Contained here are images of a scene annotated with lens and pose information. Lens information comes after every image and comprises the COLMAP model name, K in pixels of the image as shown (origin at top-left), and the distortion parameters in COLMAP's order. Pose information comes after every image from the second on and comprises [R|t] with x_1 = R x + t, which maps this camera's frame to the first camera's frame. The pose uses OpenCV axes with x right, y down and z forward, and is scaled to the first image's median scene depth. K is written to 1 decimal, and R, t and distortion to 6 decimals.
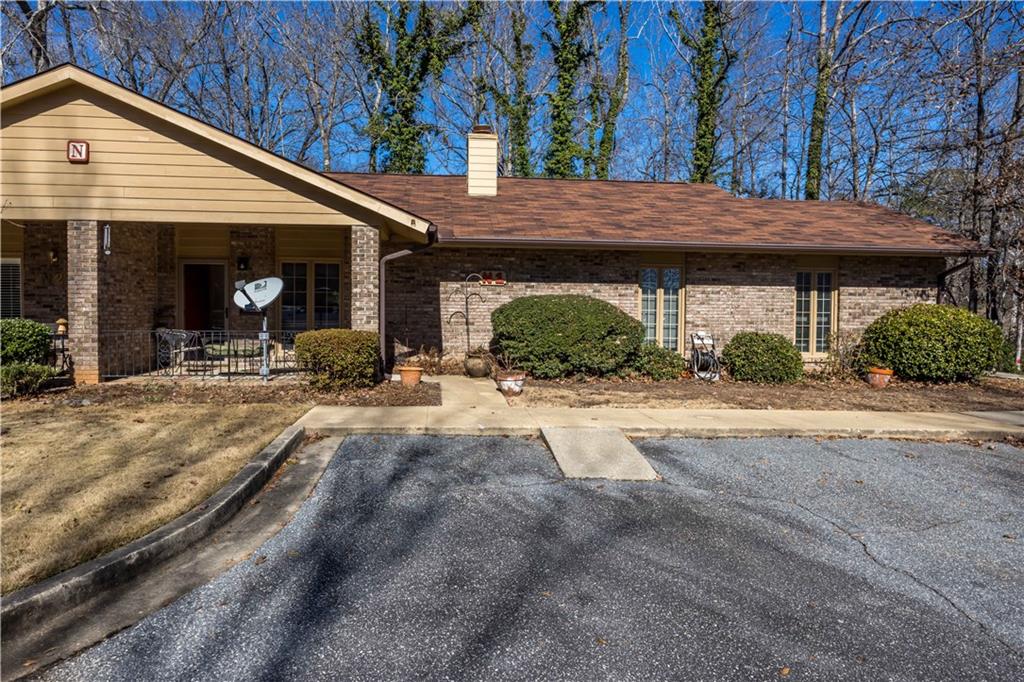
lens RADIAL K [[677.5, 0, 512.0], [0, 677.5, 339.7], [0, 0, 1]] dist [-0.002915, -0.000308]
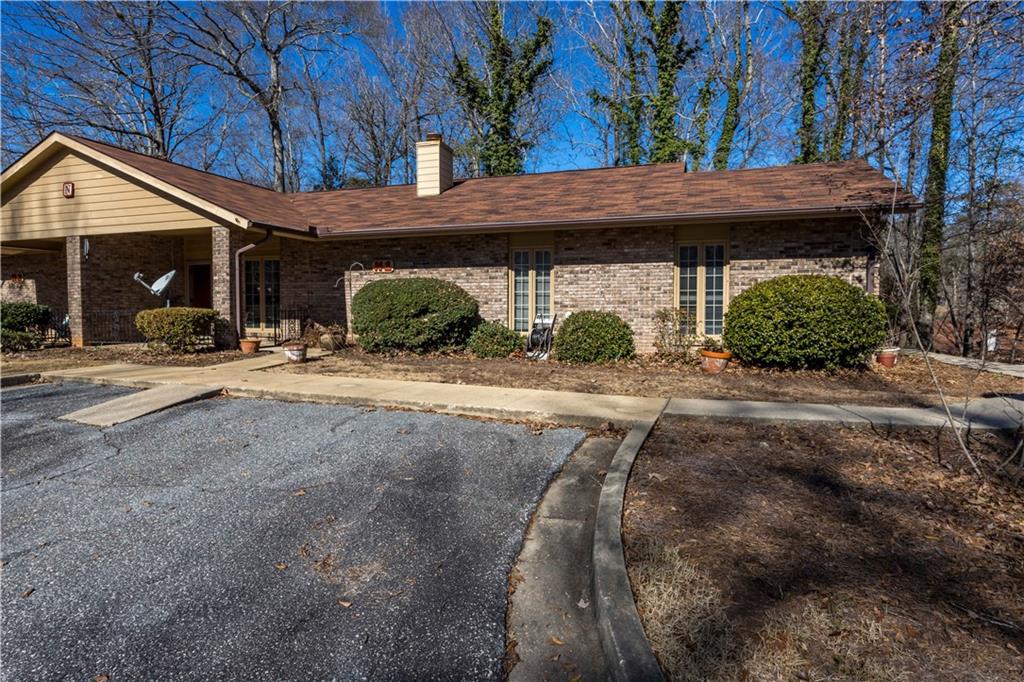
lens RADIAL K [[588.3, 0, 512.0], [0, 588.3, 340.8], [0, 0, 1]] dist [-0.001250, -0.001355]
pose [[0.899354, 0.012614, -0.437039, 0.588939], [-0.009790, 0.999914, 0.008715, 0.023611], [0.437112, -0.003560, 0.899400, 0.196274]]
